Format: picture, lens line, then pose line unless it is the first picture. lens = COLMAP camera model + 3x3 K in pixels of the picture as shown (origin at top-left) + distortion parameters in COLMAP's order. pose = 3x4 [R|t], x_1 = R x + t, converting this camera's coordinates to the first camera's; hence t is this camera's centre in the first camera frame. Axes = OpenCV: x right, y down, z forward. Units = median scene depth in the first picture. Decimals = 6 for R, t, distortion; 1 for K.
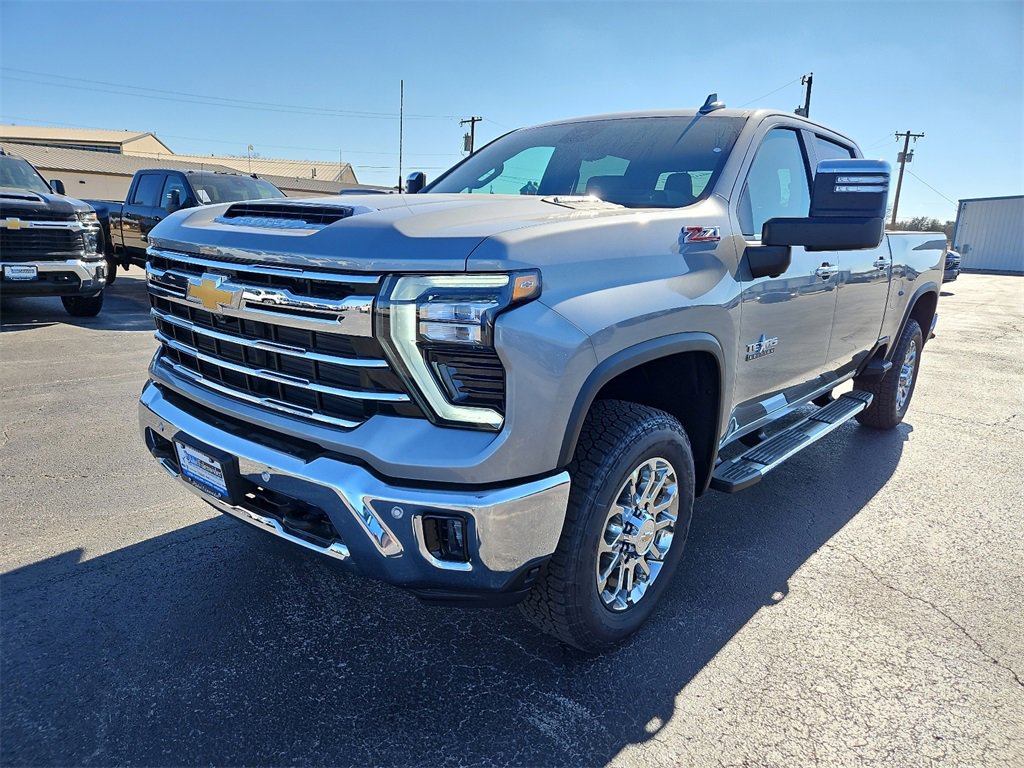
lens RADIAL K [[720.8, 0, 515.0], [0, 720.8, 383.8], [0, 0, 1]] dist [0.058730, -0.035870]
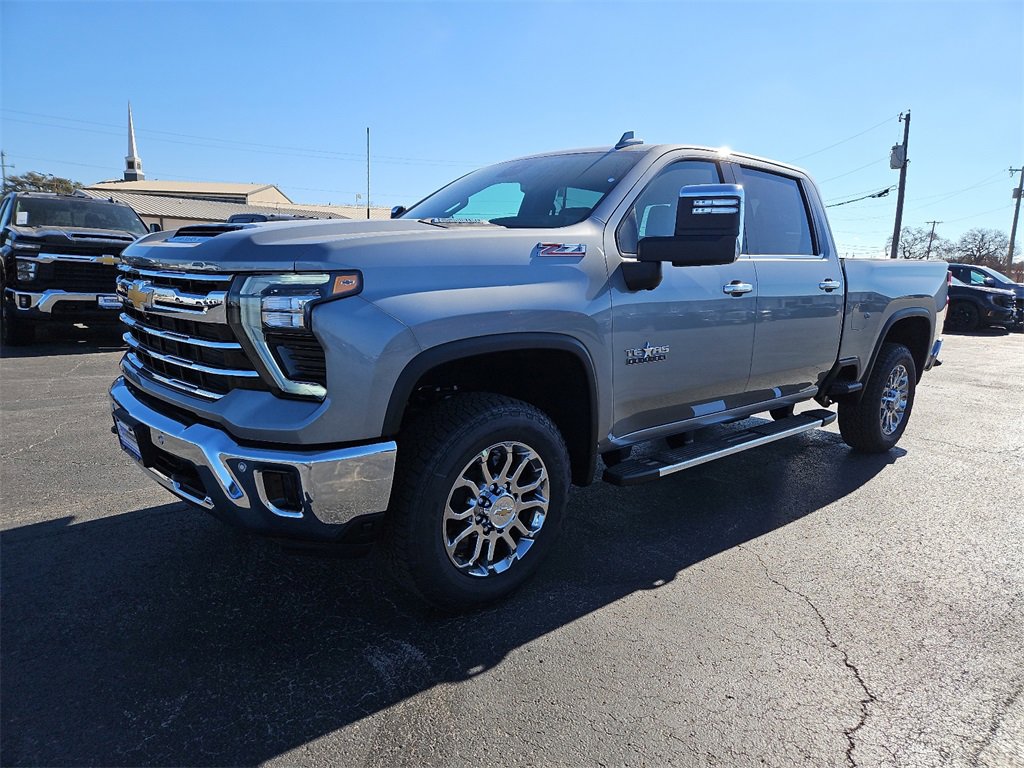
lens RADIAL K [[720.8, 0, 533.8], [0, 720.8, 374.9], [0, 0, 1]] dist [0.058730, -0.035870]
pose [[0.991953, 0.013338, -0.125901, 0.367322], [-0.021939, 0.997499, -0.067184, 0.072019], [0.124690, 0.069406, 0.989765, -0.130508]]
